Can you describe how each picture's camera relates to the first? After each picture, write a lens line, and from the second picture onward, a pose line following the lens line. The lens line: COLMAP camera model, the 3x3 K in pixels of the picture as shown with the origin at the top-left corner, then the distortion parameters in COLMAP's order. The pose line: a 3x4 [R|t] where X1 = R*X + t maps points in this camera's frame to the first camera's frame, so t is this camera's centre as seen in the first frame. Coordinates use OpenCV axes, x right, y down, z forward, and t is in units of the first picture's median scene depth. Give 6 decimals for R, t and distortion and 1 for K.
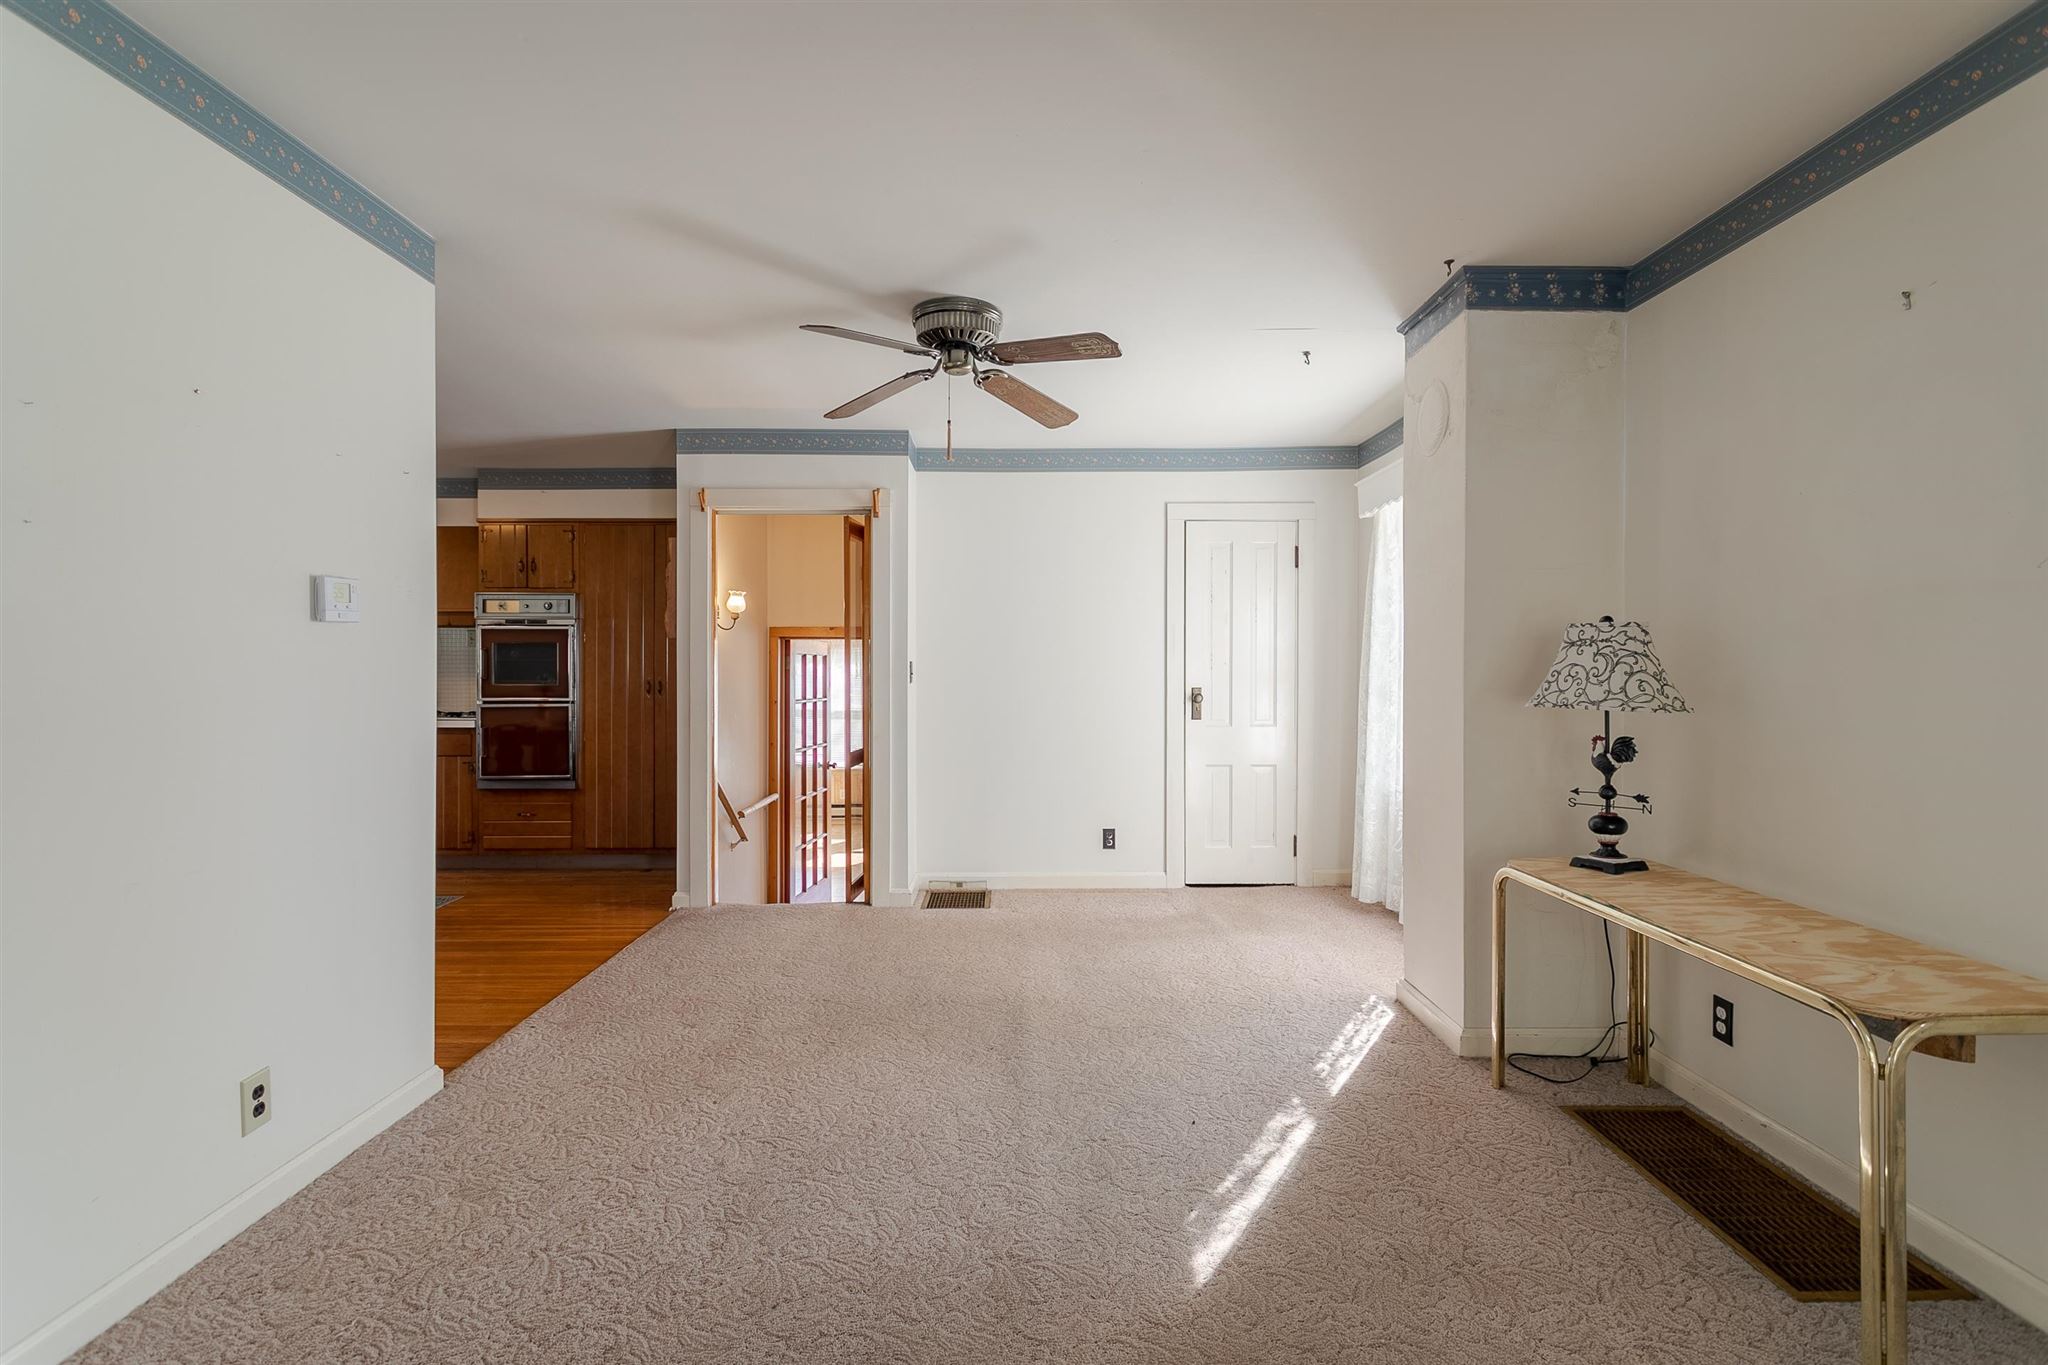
lens RADIAL K [[979.0, 0, 1025.0], [0, 979.0, 667.5], [0, 0, 1]] dist [0.000530, 0.000054]
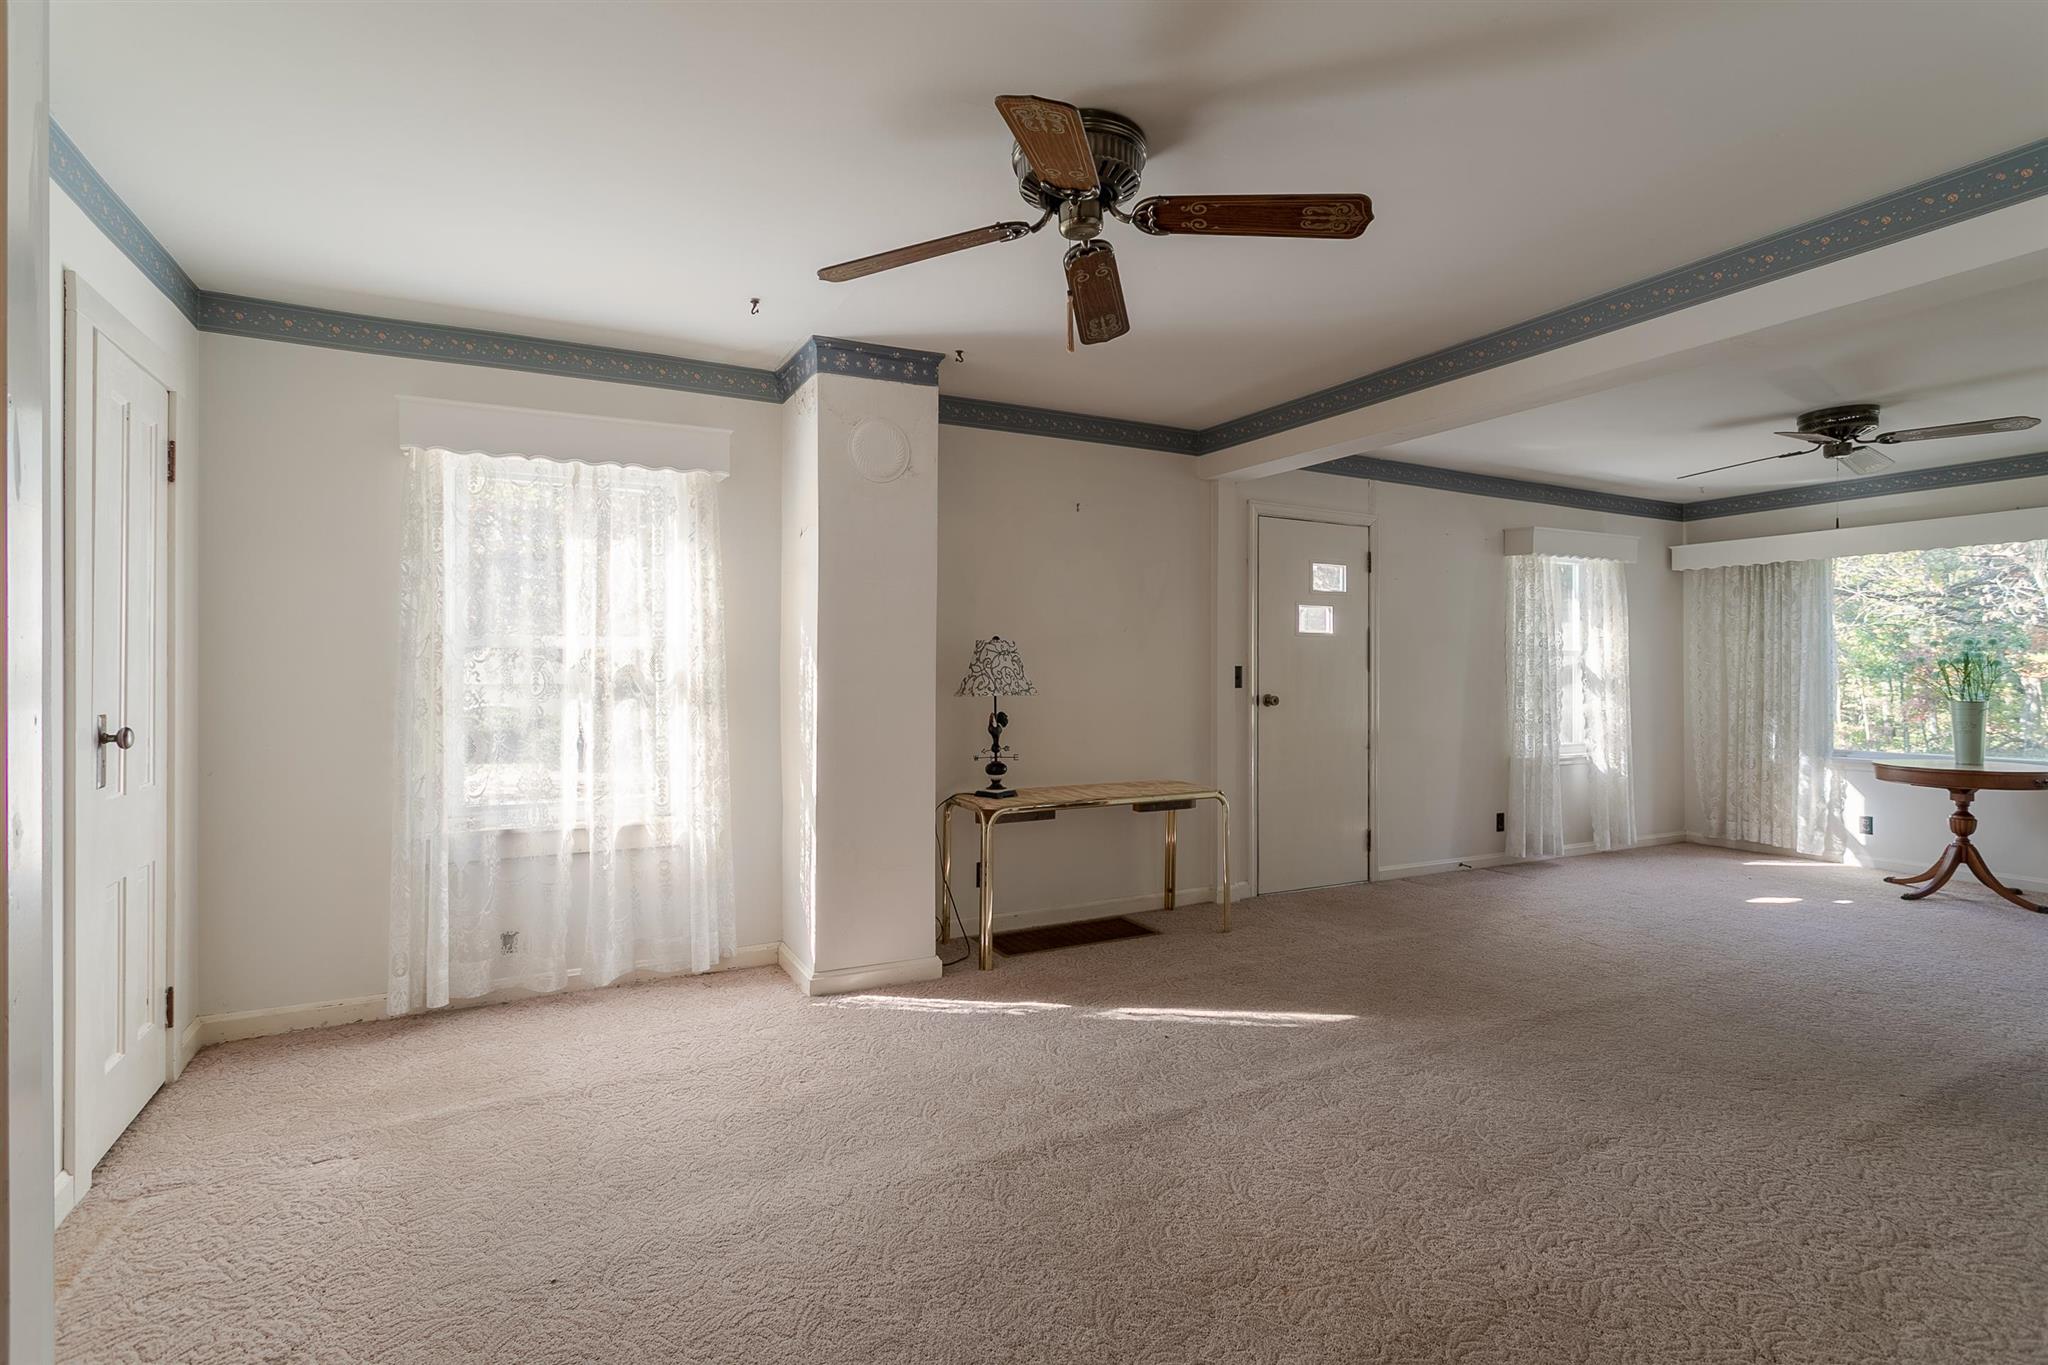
lens RADIAL K [[979.0, 0, 1025.0], [0, 979.0, 667.5], [0, 0, 1]] dist [0.000530, 0.000054]
pose [[-0.452646, -0.002332, 0.891687, -0.797522], [-0.005514, 0.999985, -0.000184, 0.000556], [-0.891673, -0.005000, -0.452652, 1.643658]]
